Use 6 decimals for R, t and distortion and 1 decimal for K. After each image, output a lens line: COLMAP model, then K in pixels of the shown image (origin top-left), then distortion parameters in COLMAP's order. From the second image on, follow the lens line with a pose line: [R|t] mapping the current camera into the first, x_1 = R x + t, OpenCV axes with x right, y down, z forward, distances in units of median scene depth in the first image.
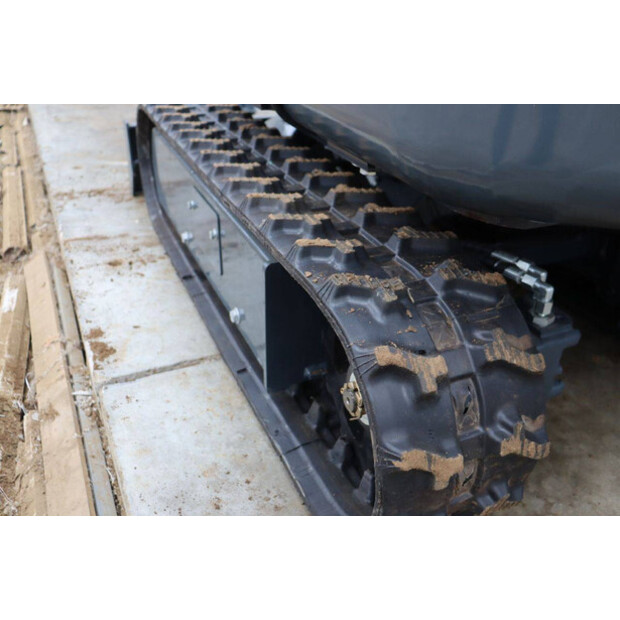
lens RADIAL K [[565.4, 0, 310.0], [0, 565.4, 310.0], [0, 0, 1]] dist [-0.061577, 0.019460]
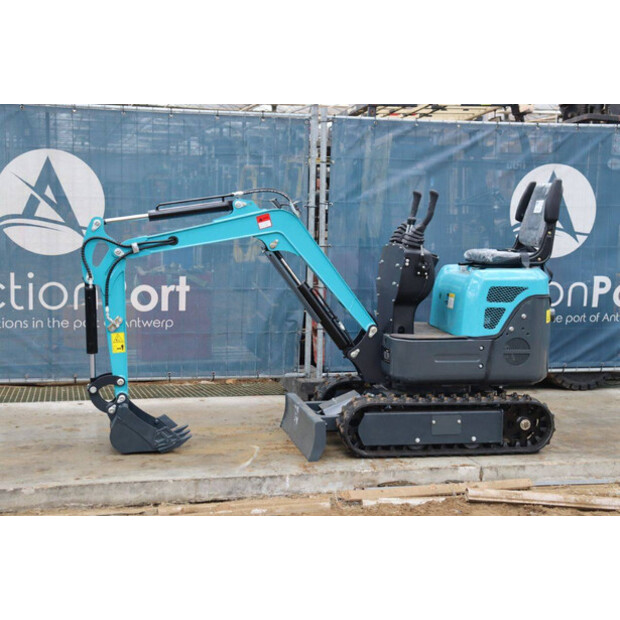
lens RADIAL K [[1010.7, 0, 317.1], [0, 1010.7, 309.6], [0, 0, 1]] dist [0.151058, -0.000743]
pose [[0.209702, -0.126828, 0.969505, -6.821261], [0.476520, 0.879083, 0.011929, -1.327678], [-0.853788, 0.459486, 0.244782, -0.120929]]
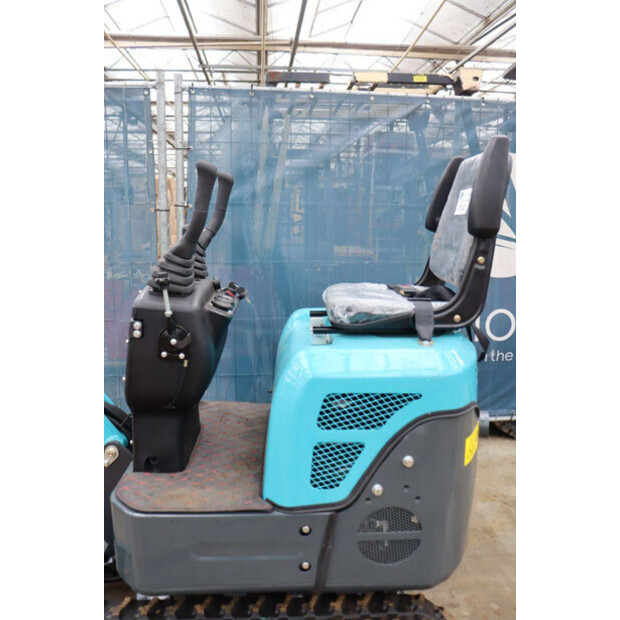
lens RADIAL K [[525.3, 0, 310.0], [0, 525.3, 310.0], [0, 0, 1]] dist [-0.082191, 0.003032]
pose [[0.349919, -0.192803, 0.916724, -1.300583], [0.465826, 0.884837, 0.008289, -1.066998], [-0.812750, 0.424134, 0.399434, -0.156827]]
